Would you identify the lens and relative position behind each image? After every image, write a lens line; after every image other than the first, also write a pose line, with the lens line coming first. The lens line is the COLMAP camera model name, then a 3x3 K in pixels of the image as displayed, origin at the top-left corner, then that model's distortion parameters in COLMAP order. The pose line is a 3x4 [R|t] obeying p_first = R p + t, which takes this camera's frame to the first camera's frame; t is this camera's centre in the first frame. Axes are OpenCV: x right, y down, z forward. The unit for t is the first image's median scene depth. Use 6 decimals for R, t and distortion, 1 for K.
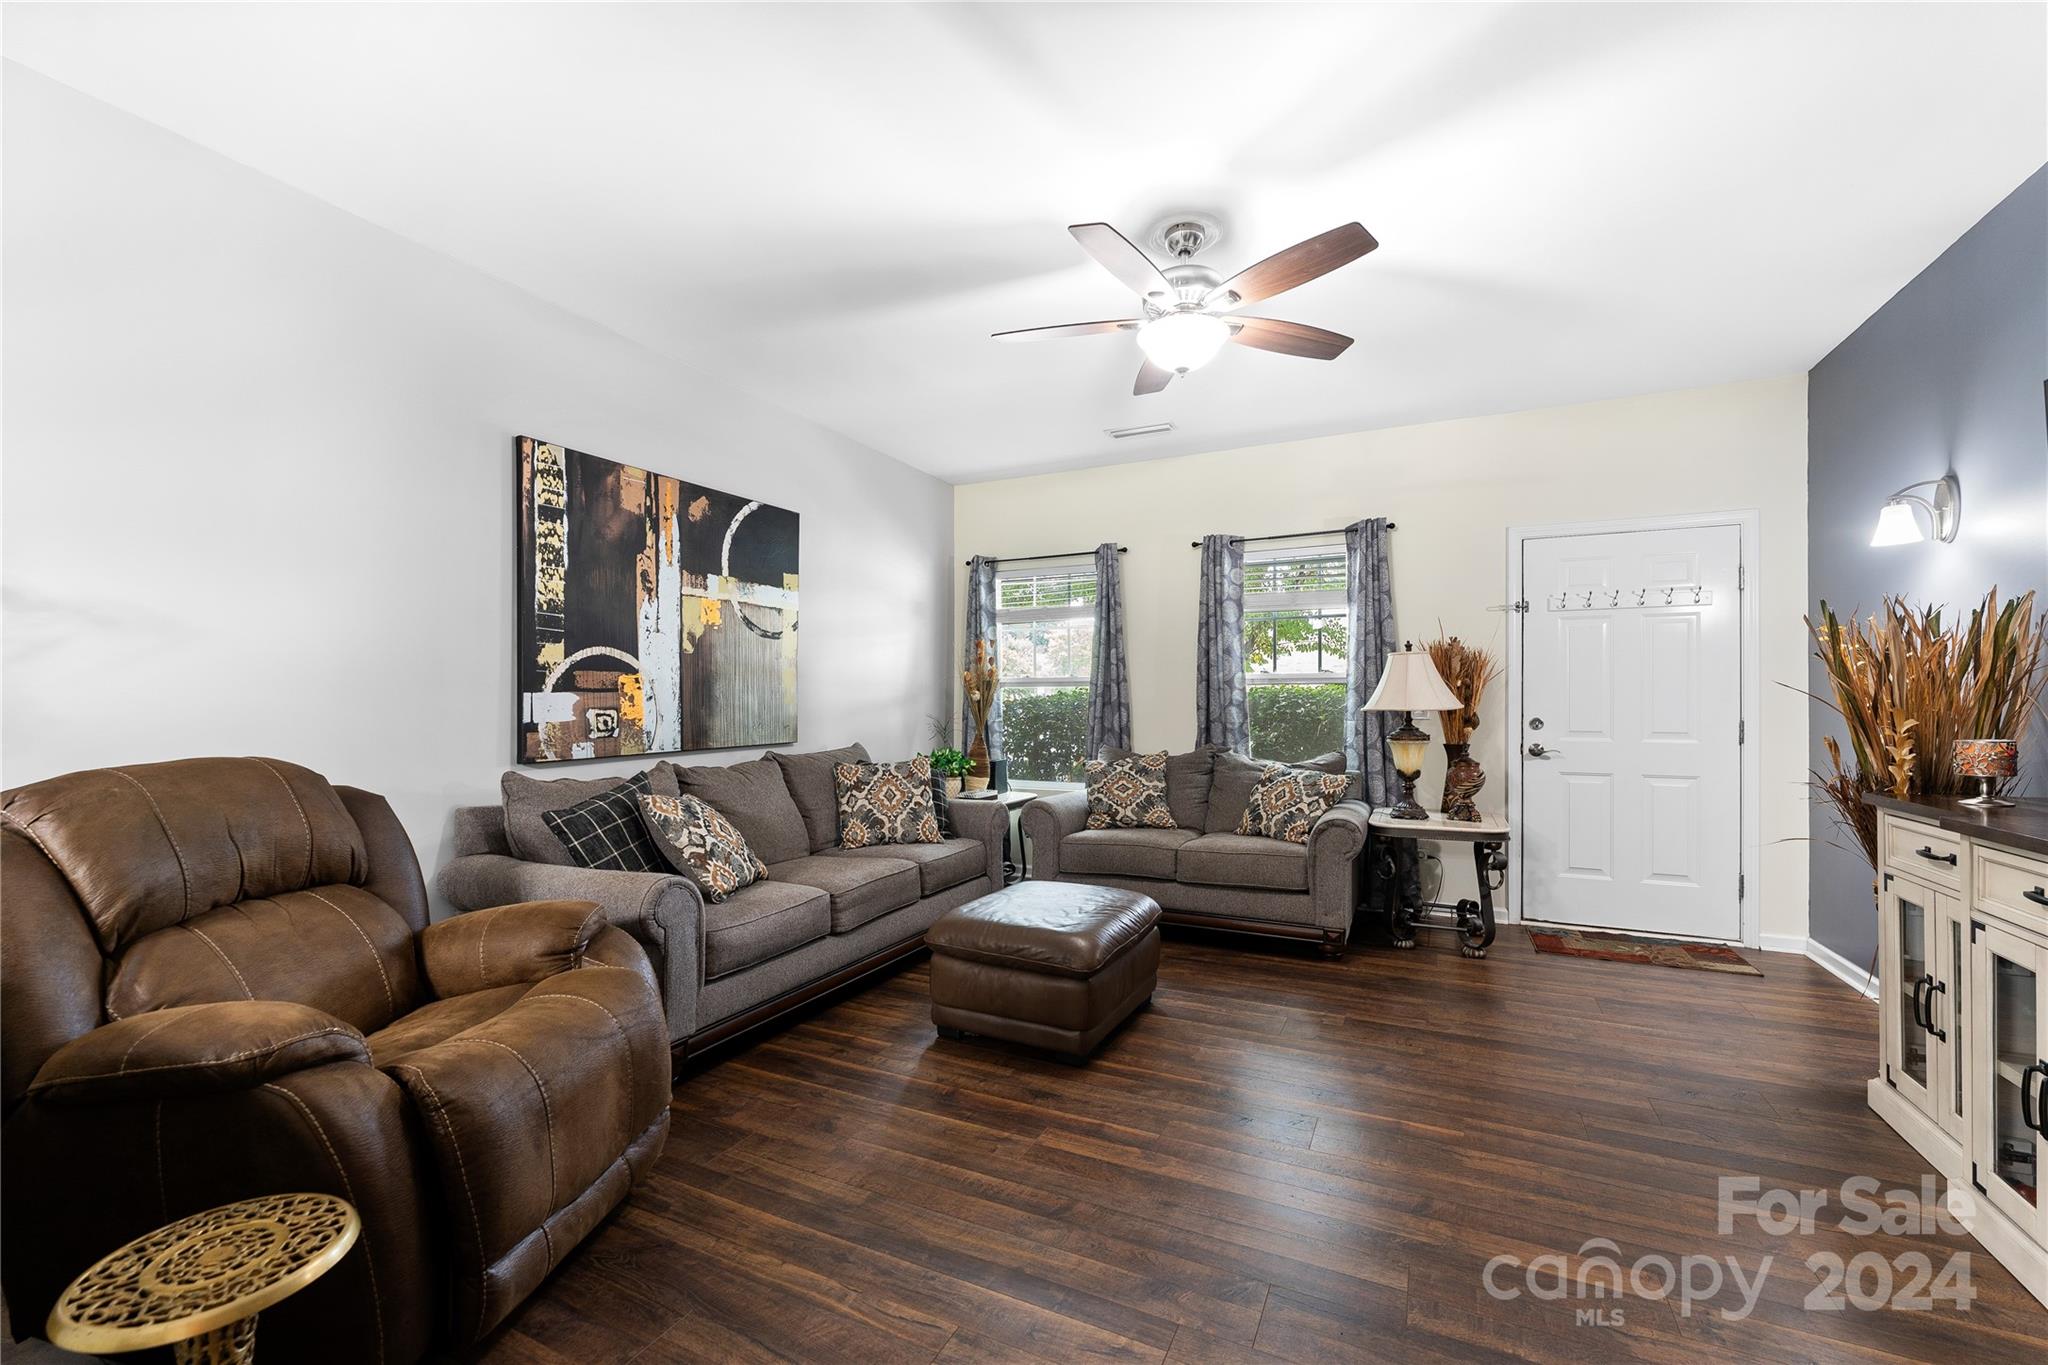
lens RADIAL K [[845.2, 0, 1028.6], [0, 845.2, 697.3], [0, 0, 1]] dist [-0.002452, -0.000111]
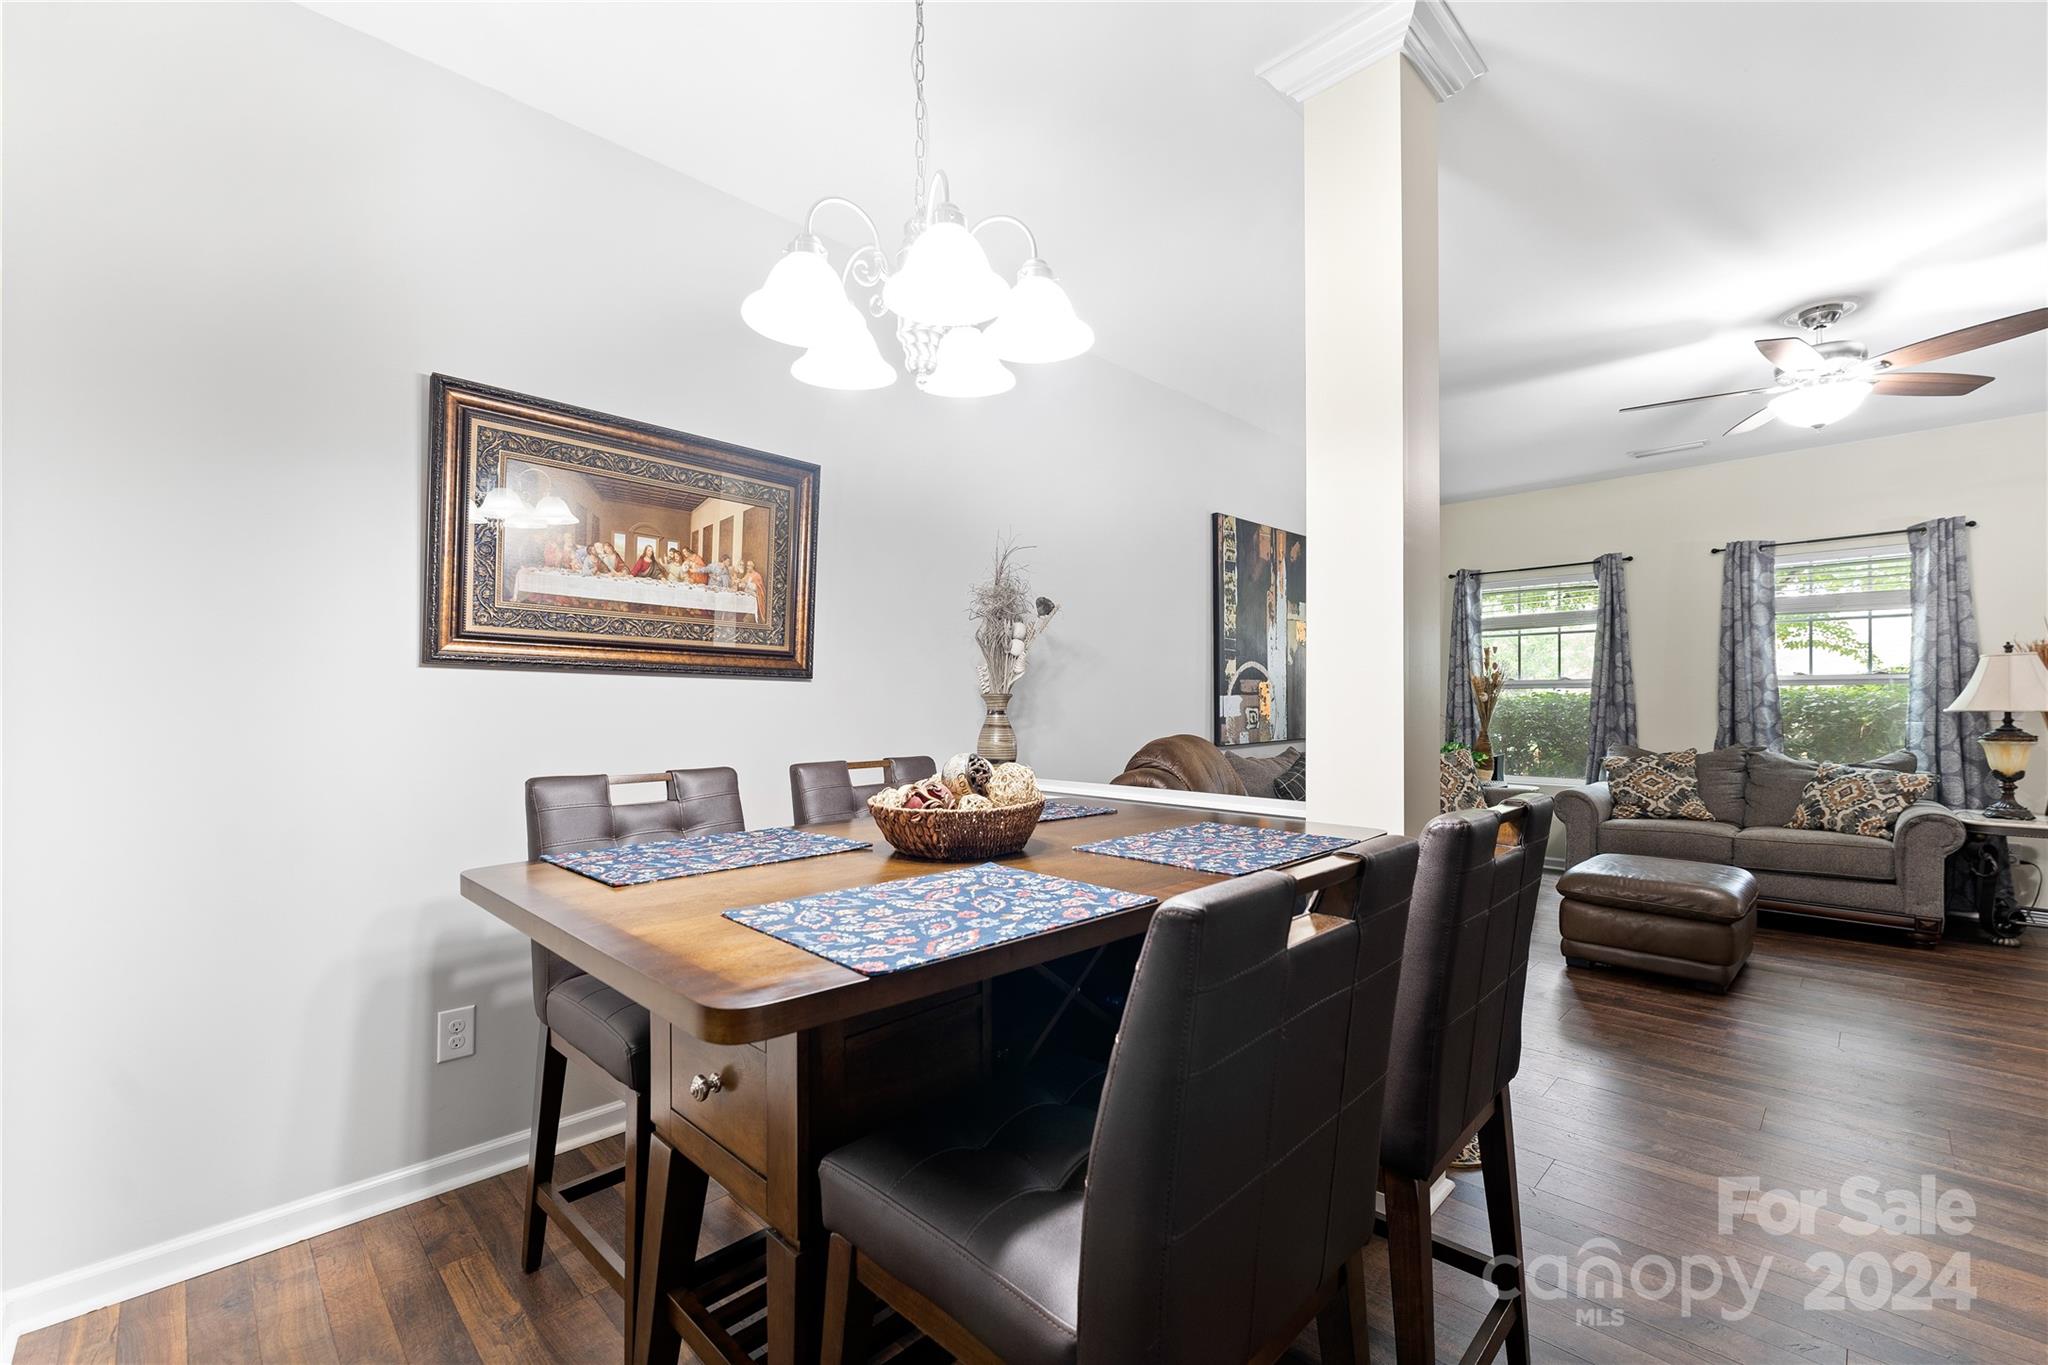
lens RADIAL K [[875.5, 0, 1021.7], [0, 875.5, 700.3], [0, 0, 1]] dist [-0.001486, -0.000180]
pose [[0.946715, -0.000195, -0.322074, -0.342004], [0.000880, 0.999998, 0.001981, -0.000571], [0.322073, -0.002159, 0.946713, -0.377960]]
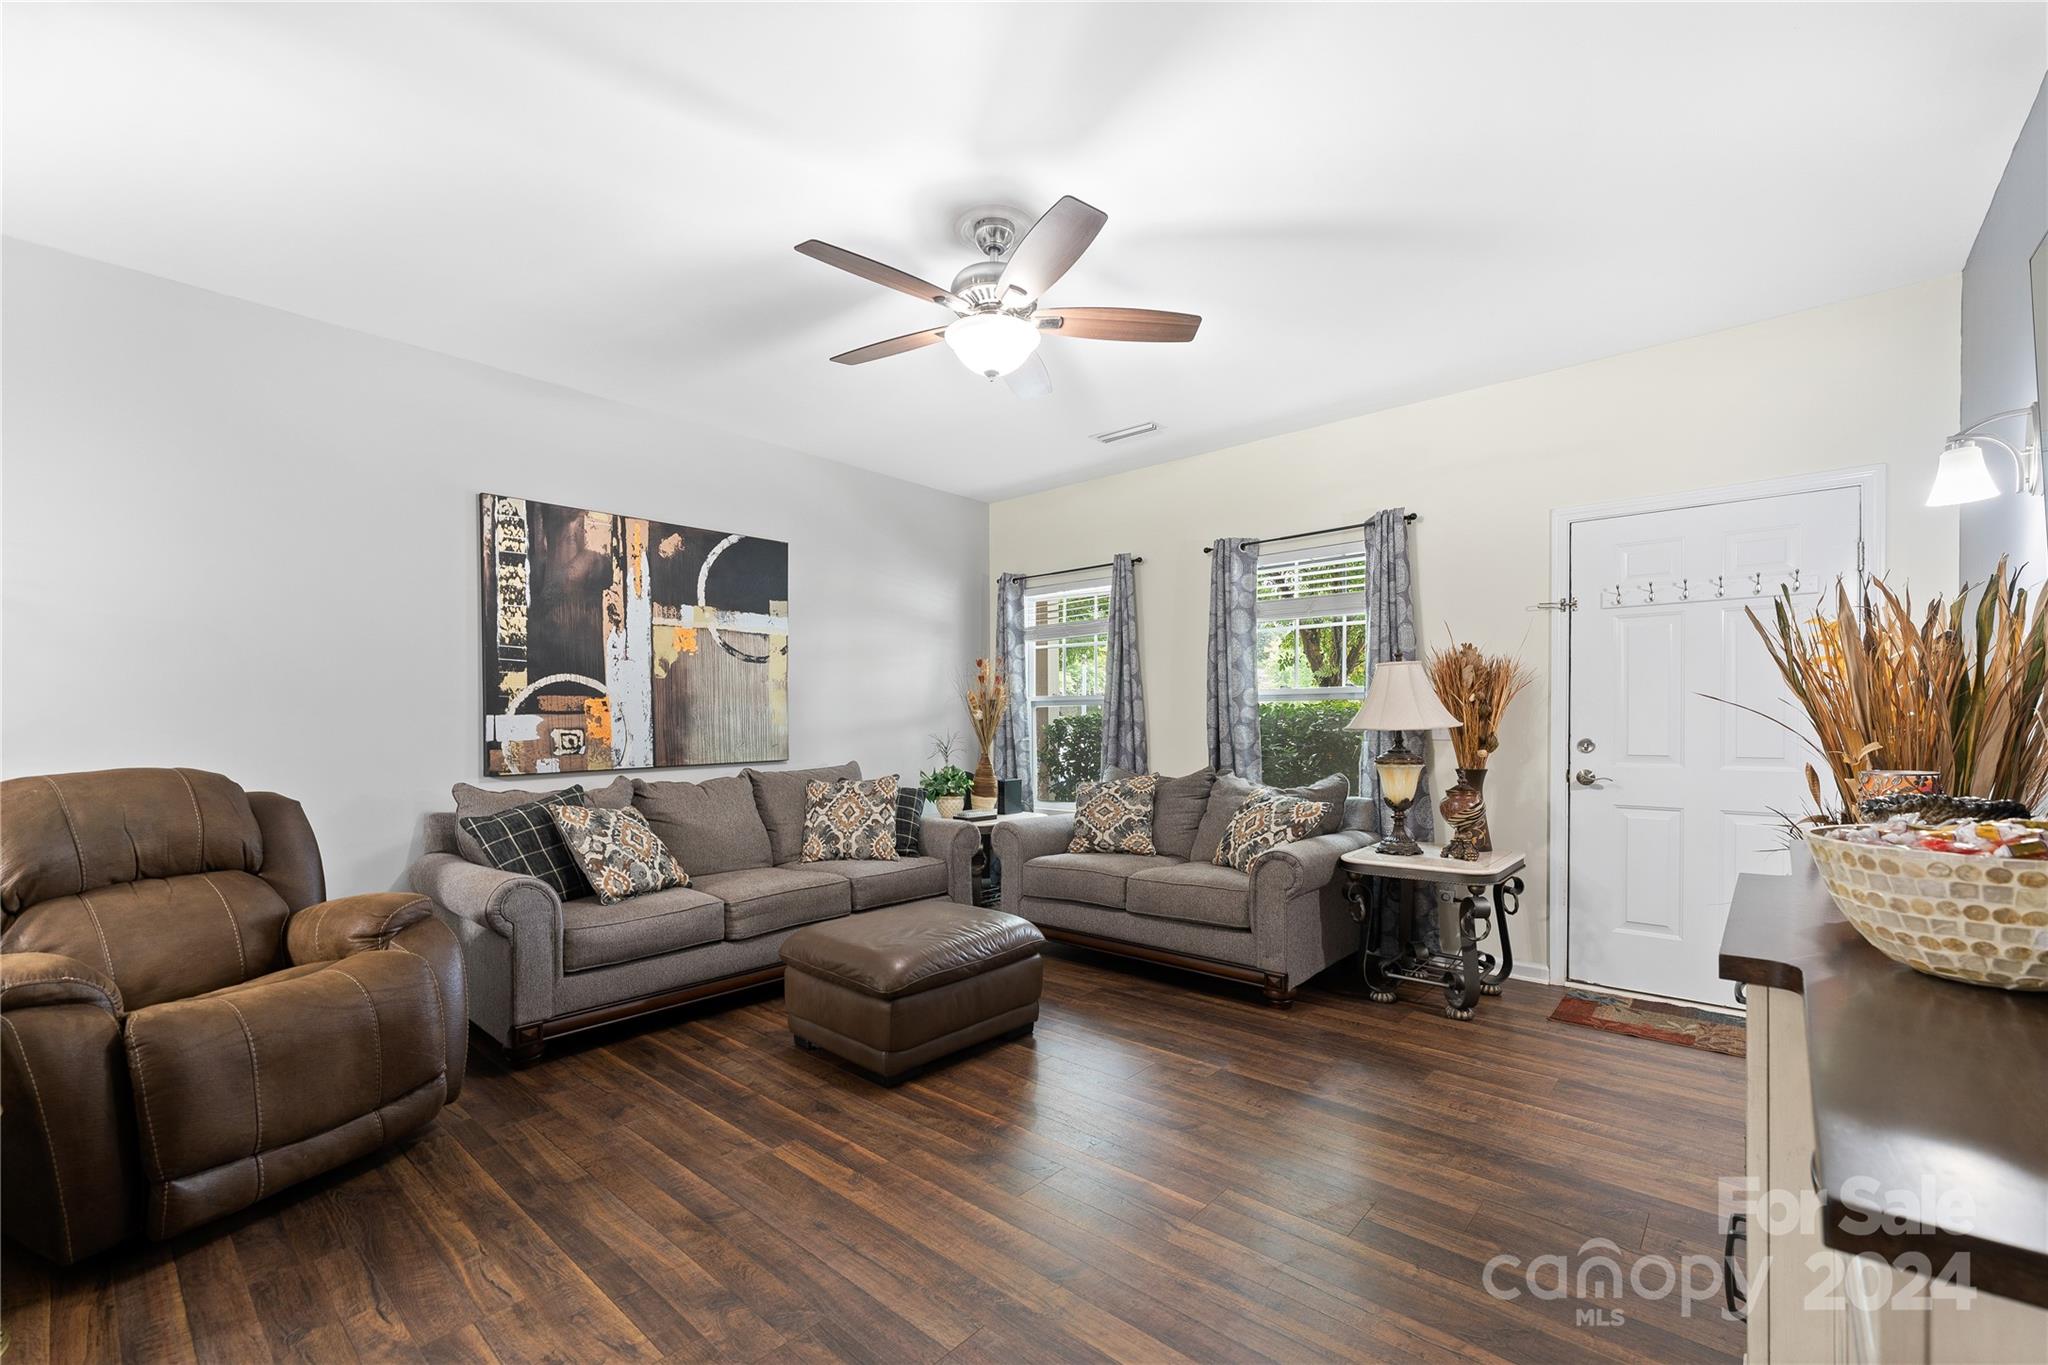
lens RADIAL K [[860.5, 0, 1023.0], [0, 860.5, 729.3], [0, 0, 1]] dist [-0.001980, -0.000313]
pose [[0.963005, -0.000847, -0.269482, 0.333227], [0.005151, 0.999870, 0.015267, -0.000276], [0.269434, -0.016090, 0.962885, 0.047958]]
